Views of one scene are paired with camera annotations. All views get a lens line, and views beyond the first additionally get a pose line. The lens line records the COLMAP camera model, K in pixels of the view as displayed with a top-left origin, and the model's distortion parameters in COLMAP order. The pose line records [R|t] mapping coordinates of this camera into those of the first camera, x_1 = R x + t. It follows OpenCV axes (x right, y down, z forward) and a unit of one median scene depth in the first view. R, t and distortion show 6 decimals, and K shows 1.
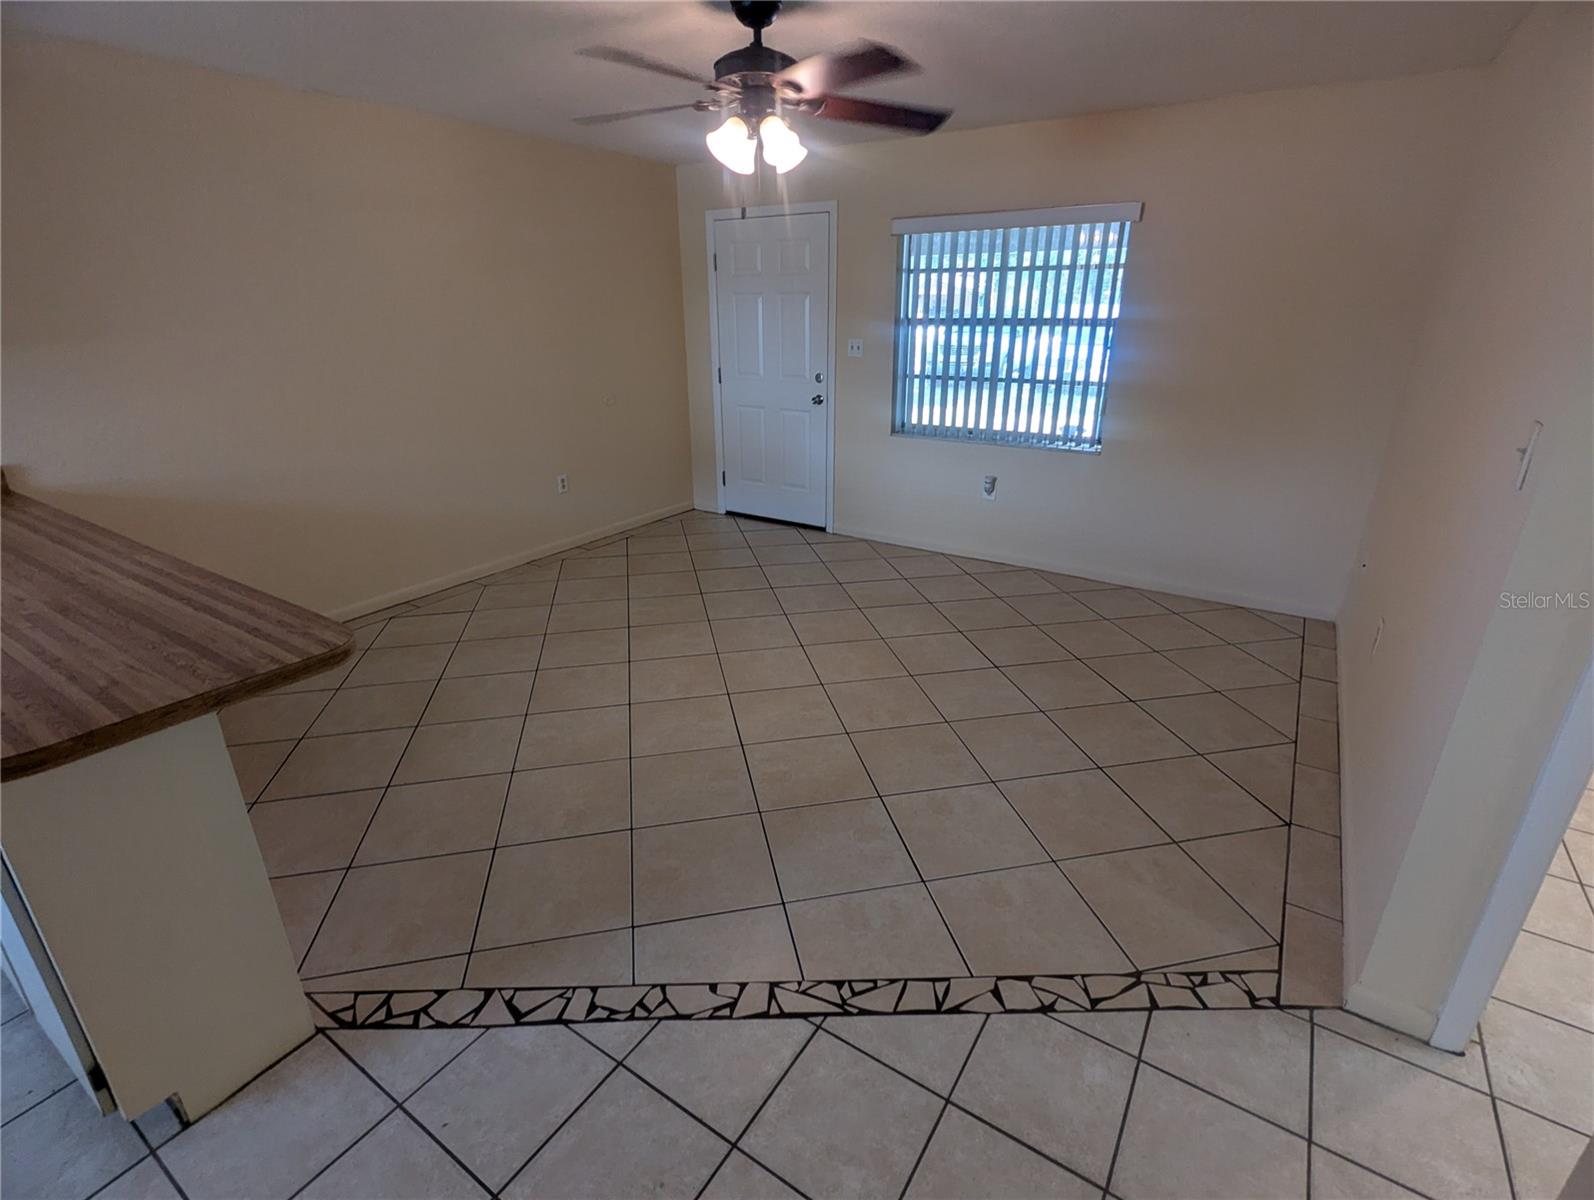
lens RADIAL K [[758.0, 0, 797.0], [0, 758.0, 600.0], [0, 0, 1]] dist [-0.002976, -0.001057]
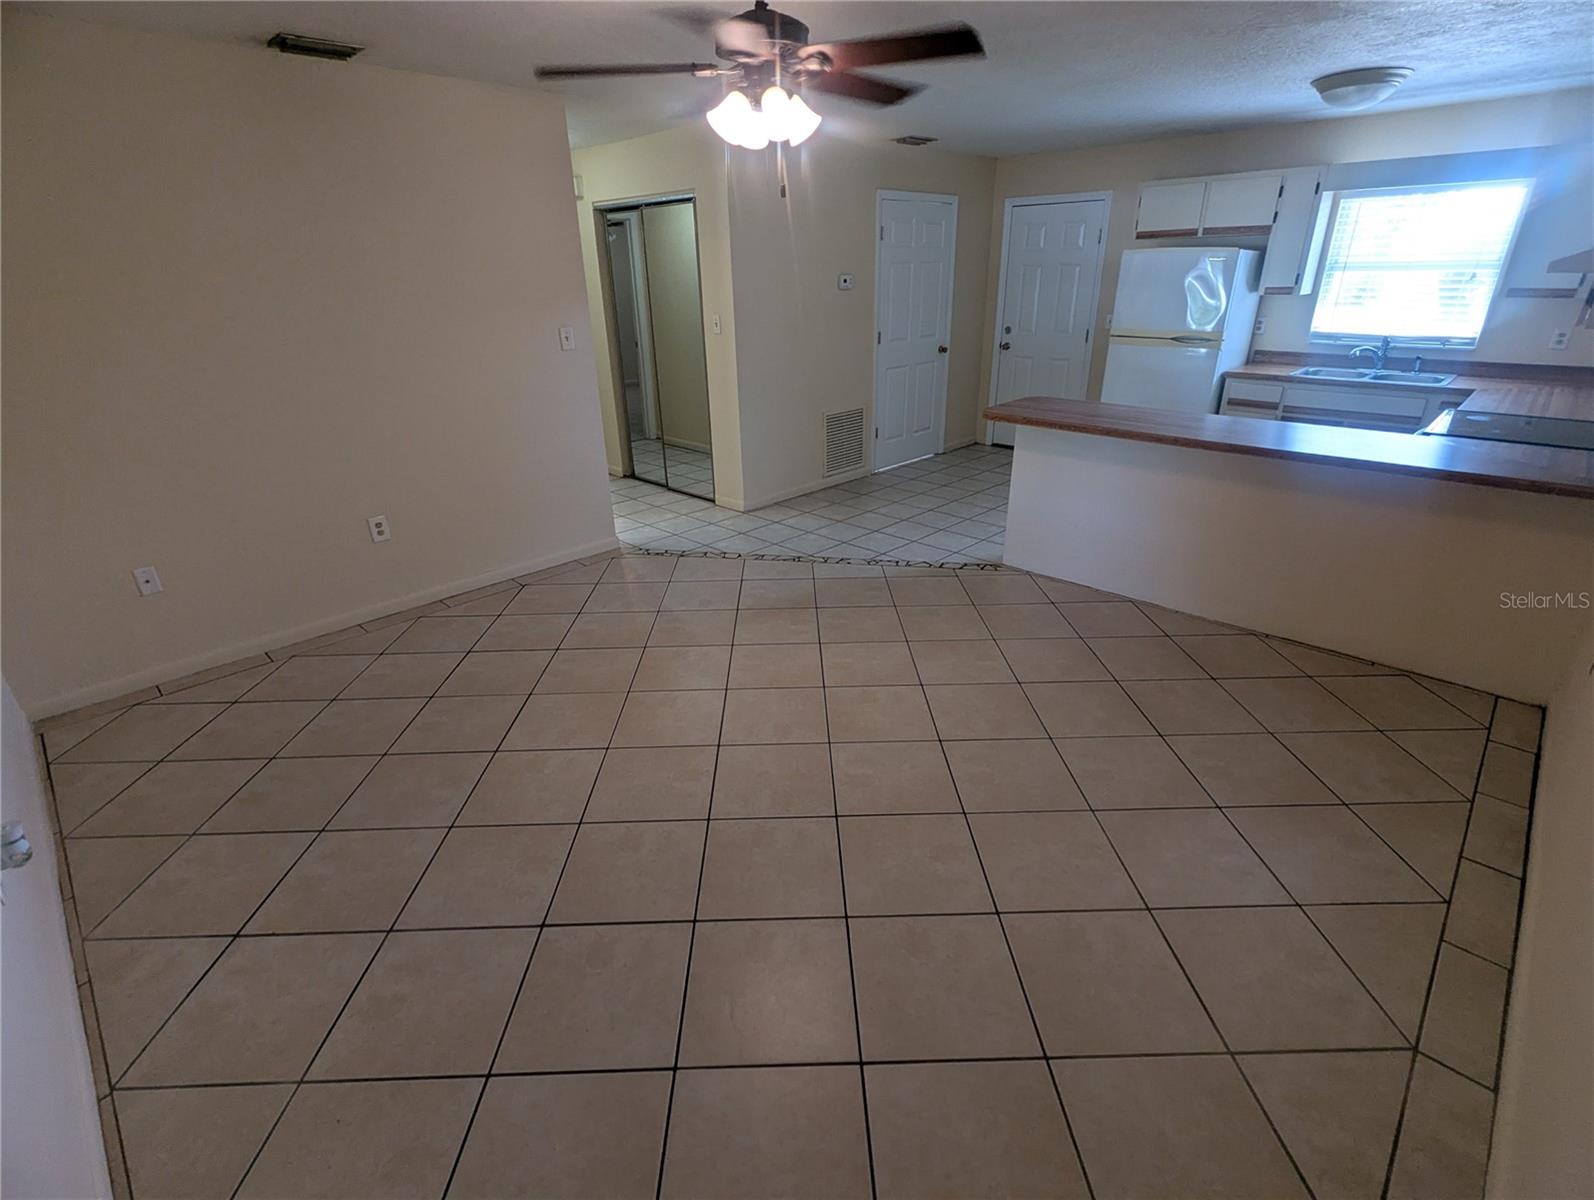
lens RADIAL K [[758.0, 0, 797.0], [0, 758.0, 600.0], [0, 0, 1]] dist [-0.002976, -0.001057]
pose [[-0.980712, -0.059907, 0.186050, -0.406637], [0.089556, 0.708350, 0.700158, -1.130560], [-0.173733, 0.703315, -0.689322, 2.780191]]
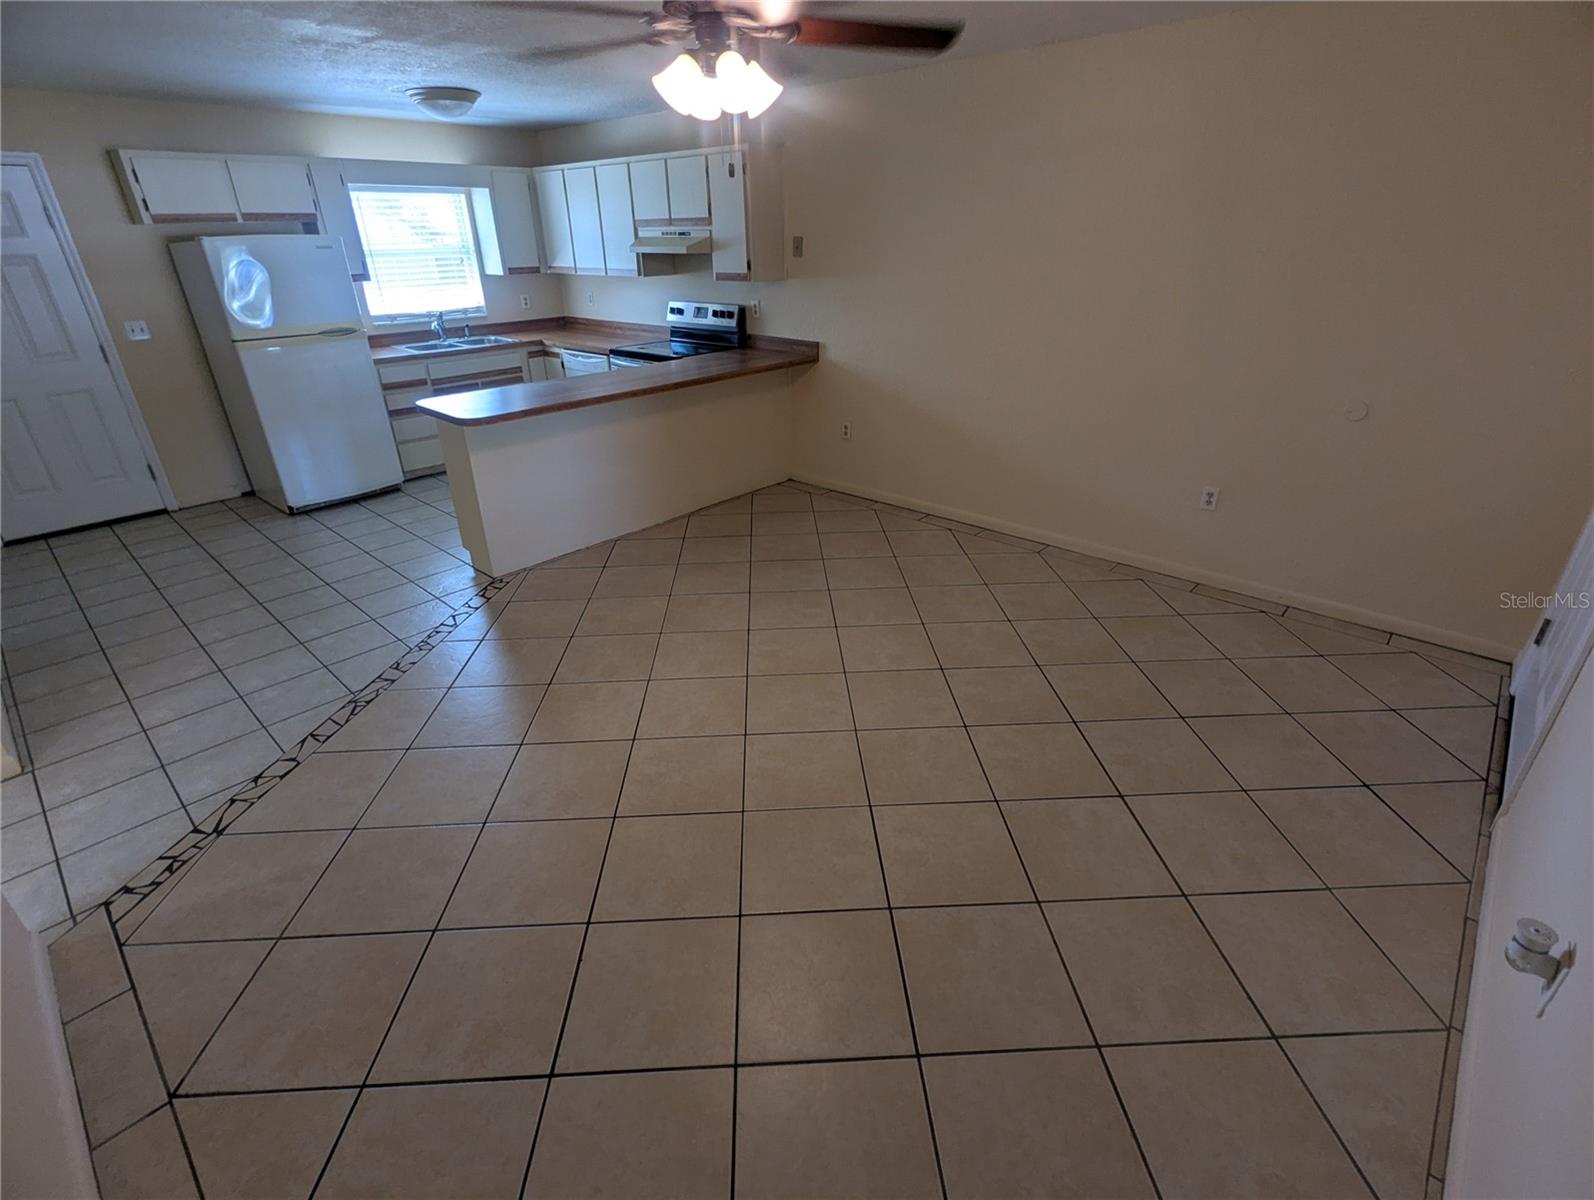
lens RADIAL K [[758.0, 0, 797.0], [0, 758.0, 600.0], [0, 0, 1]] dist [-0.002976, -0.001057]
pose [[-0.164556, 0.433992, -0.885761, 1.249715], [-0.344592, 0.816126, 0.463891, -0.746208], [0.924217, 0.381562, 0.015252, 1.735281]]
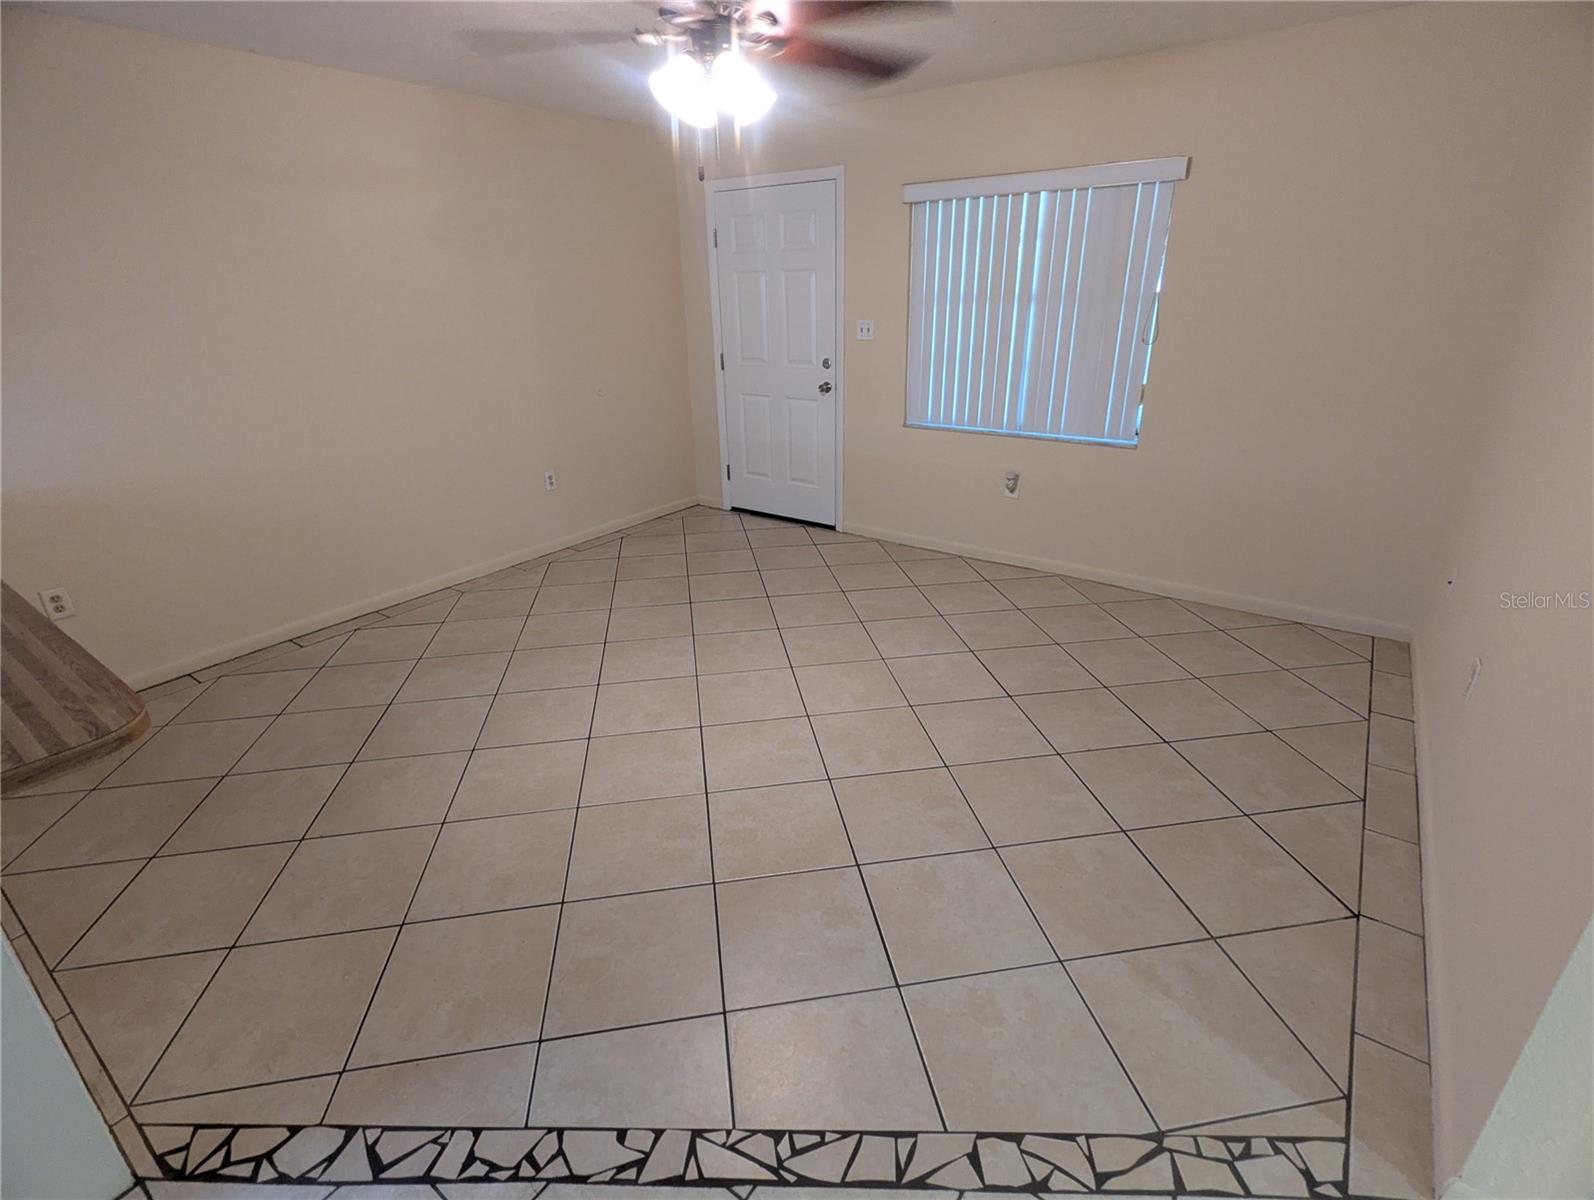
lens RADIAL K [[756.3, 0, 797.0], [0, 756.3, 600.0], [0, 0, 1]] dist [-0.001491, 0.000580]
pose [[0.998715, 0.004452, -0.050474, 0.113497], [-0.003276, 0.999722, 0.023357, -0.078385], [0.050564, -0.023162, 0.998452, 0.214378]]
